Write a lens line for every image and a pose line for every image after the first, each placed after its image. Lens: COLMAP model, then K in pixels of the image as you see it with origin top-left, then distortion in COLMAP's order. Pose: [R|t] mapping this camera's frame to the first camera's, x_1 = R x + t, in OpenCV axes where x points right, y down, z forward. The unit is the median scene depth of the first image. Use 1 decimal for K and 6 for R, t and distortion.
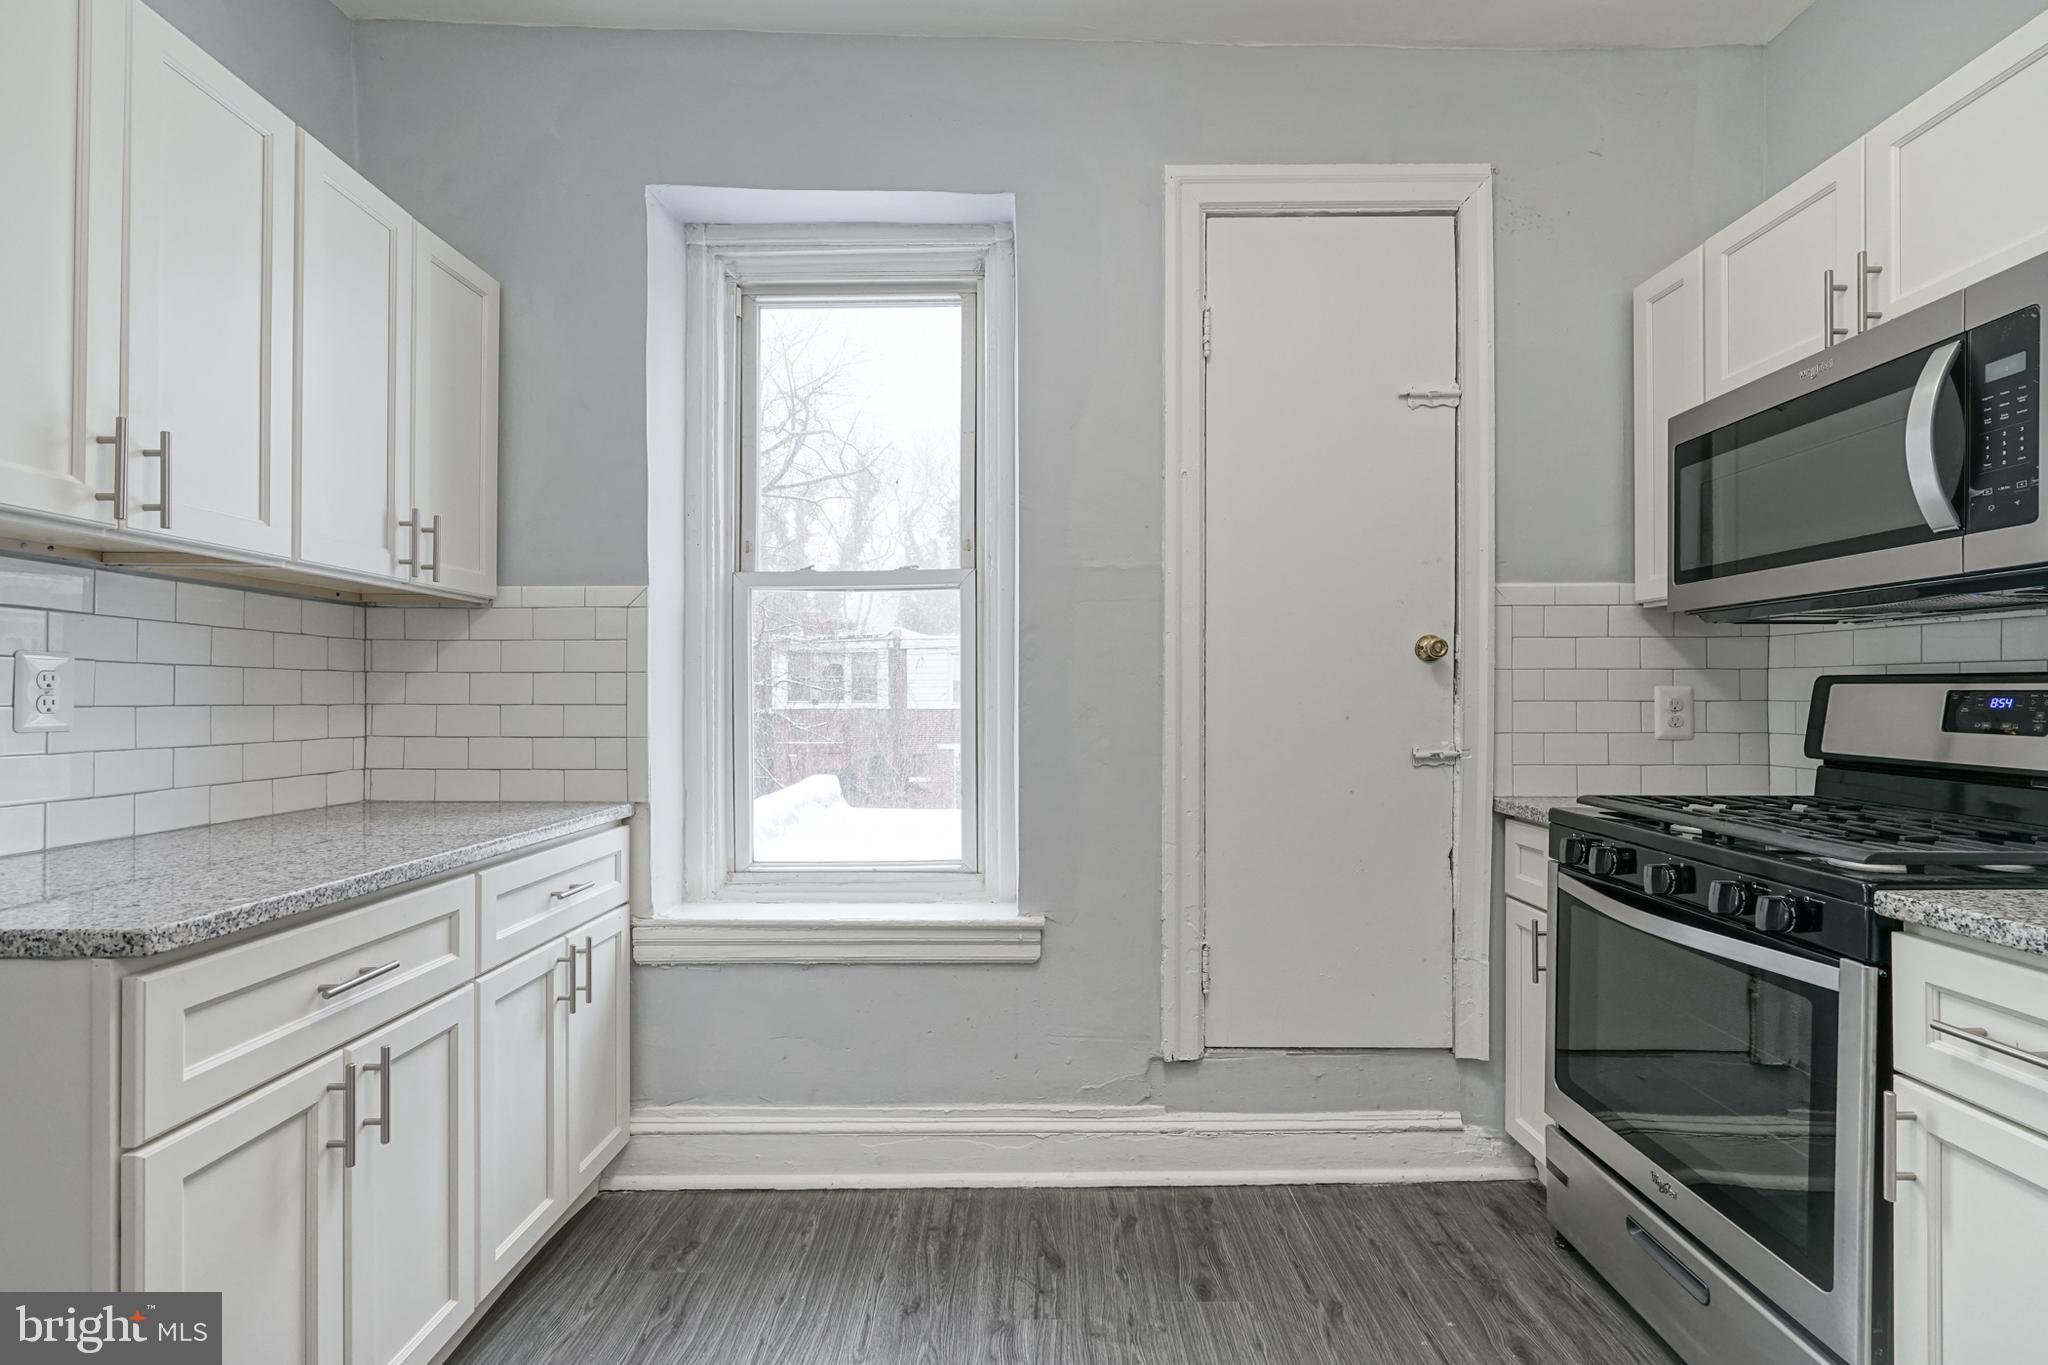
lens RADIAL K [[946.6, 0, 1027.6], [0, 946.6, 693.9], [0, 0, 1]] dist [-0.006050, 0.002561]
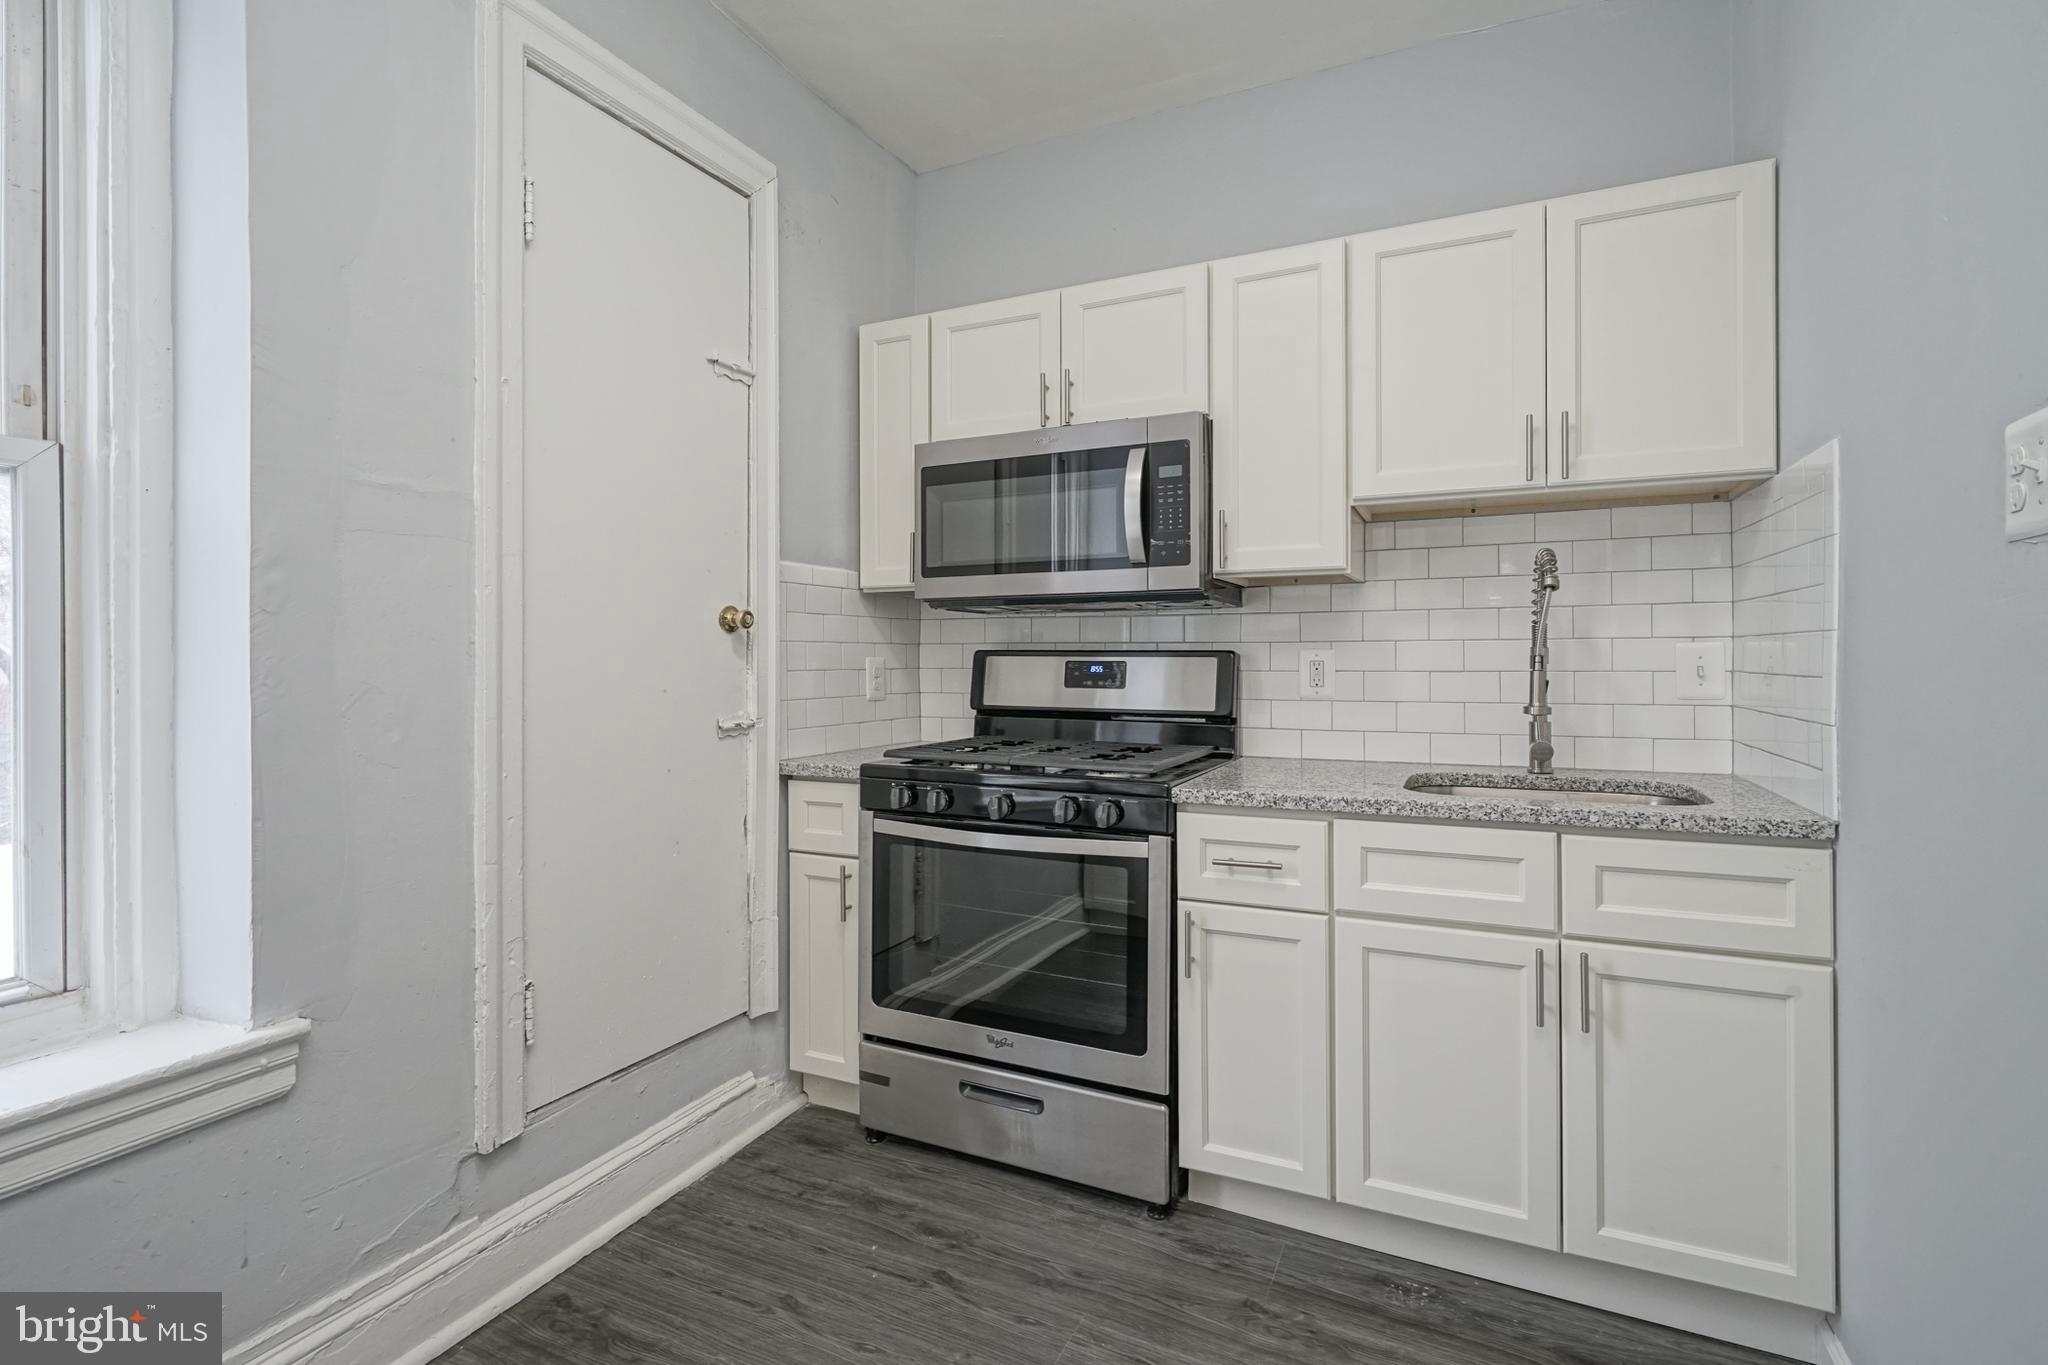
lens RADIAL K [[946.6, 0, 1034.0], [0, 946.6, 658.4], [0, 0, 1]] dist [-0.006050, 0.002561]
pose [[0.429987, 0.000224, 0.902835, -0.363127], [0.002058, 0.999997, -0.001229, -0.005106], [-0.902833, 0.002387, 0.429986, 0.295024]]
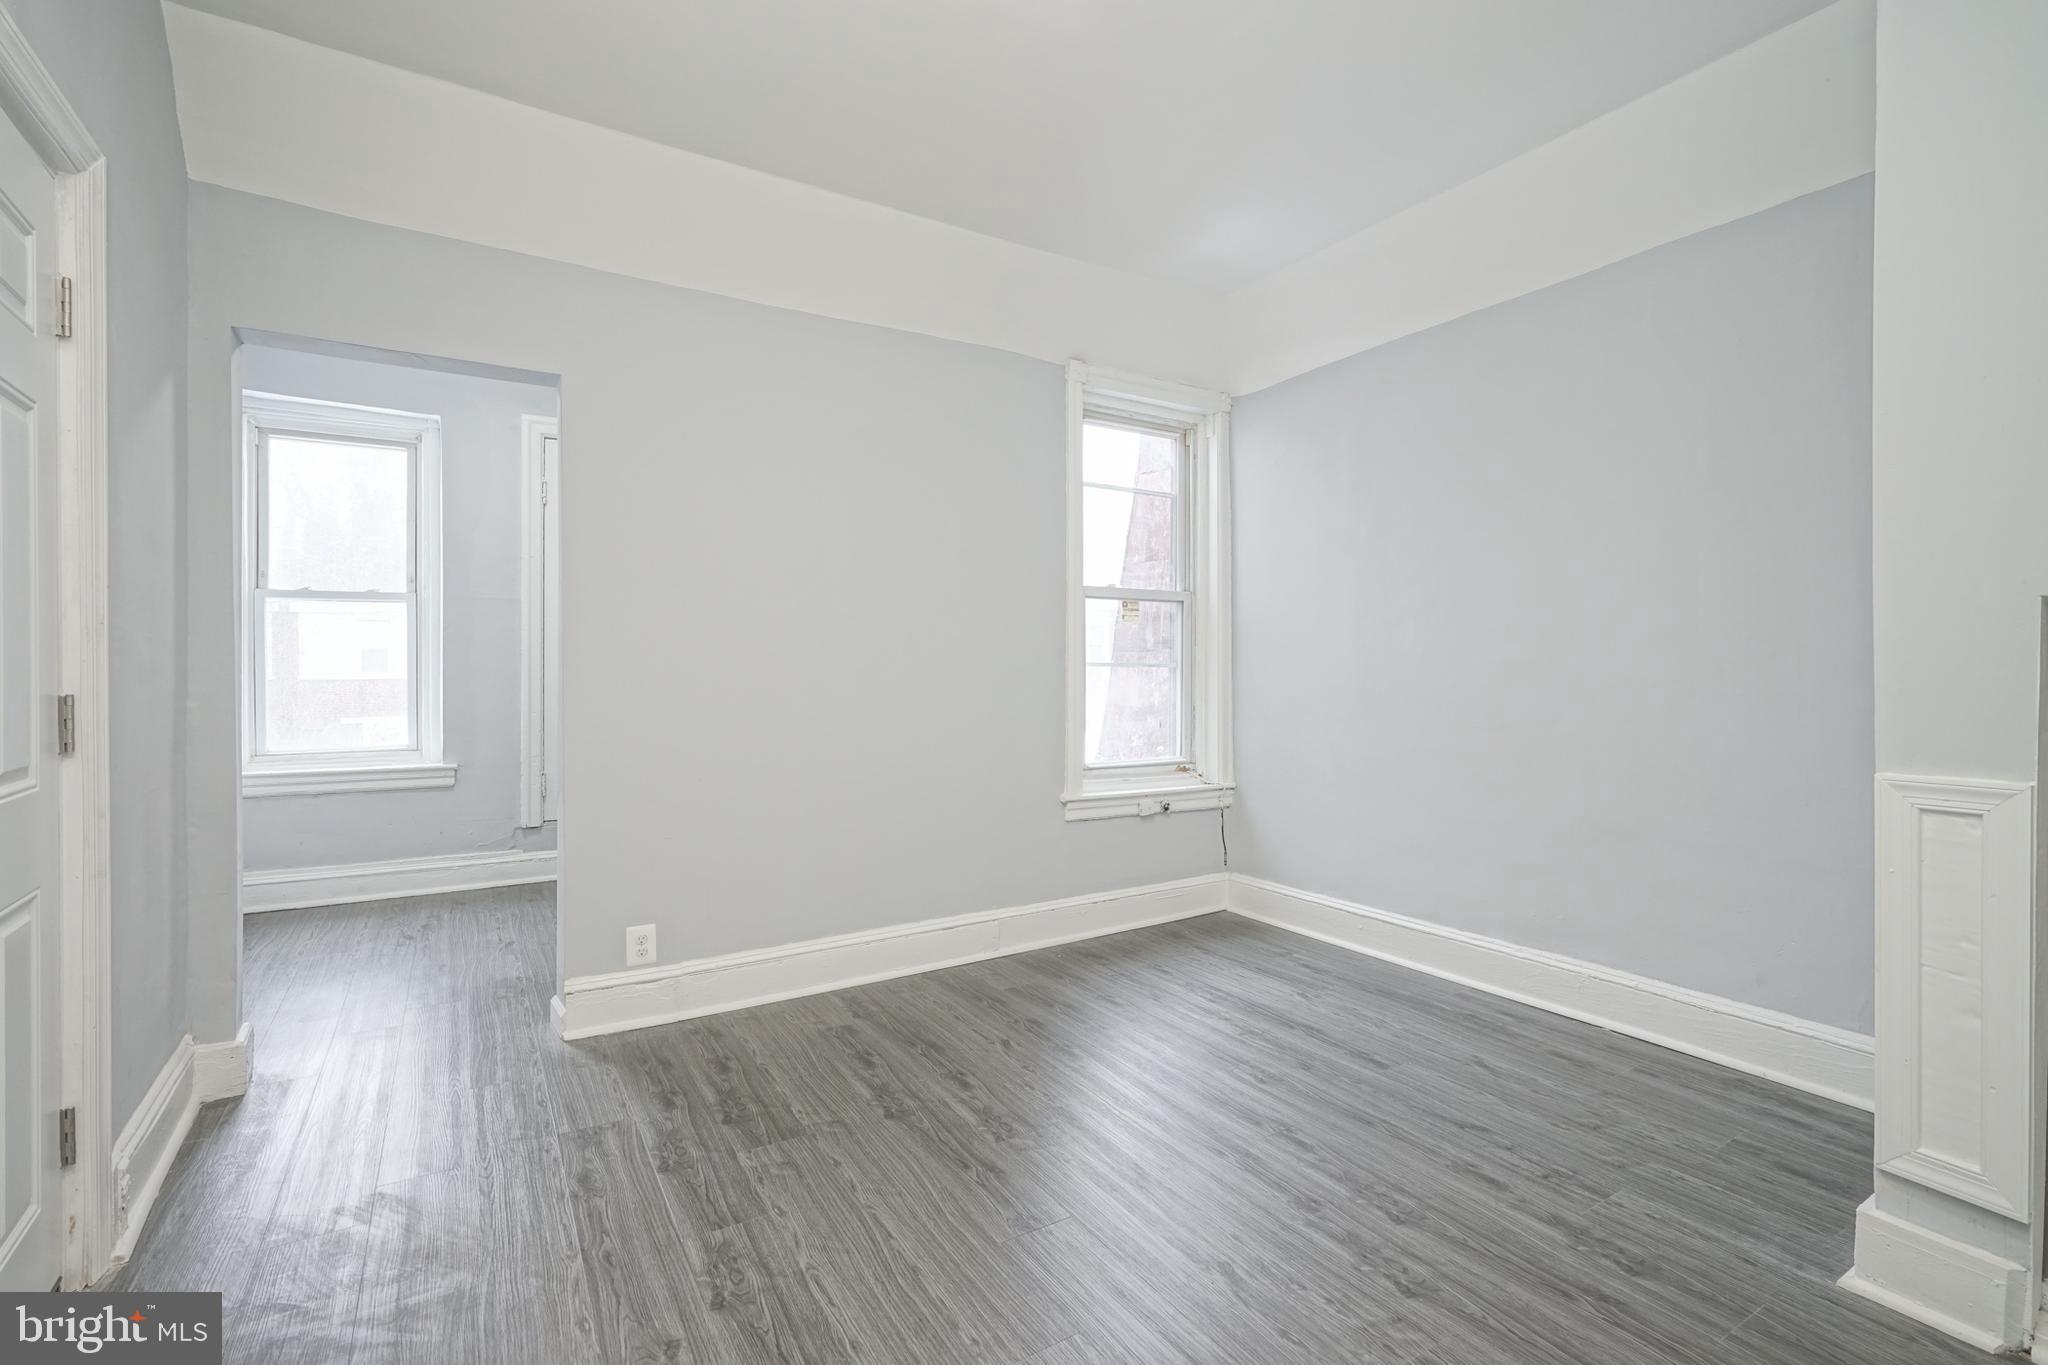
lens RADIAL K [[946.6, 0, 1035.9], [0, 946.6, 671.6], [0, 0, 1]] dist [-0.006050, 0.002561]
pose [[0.846566, 0.000340, 0.532284, -0.011773], [0.002298, 0.999988, -0.004294, 0.045734], [-0.532279, 0.004858, 0.846555, -1.517624]]
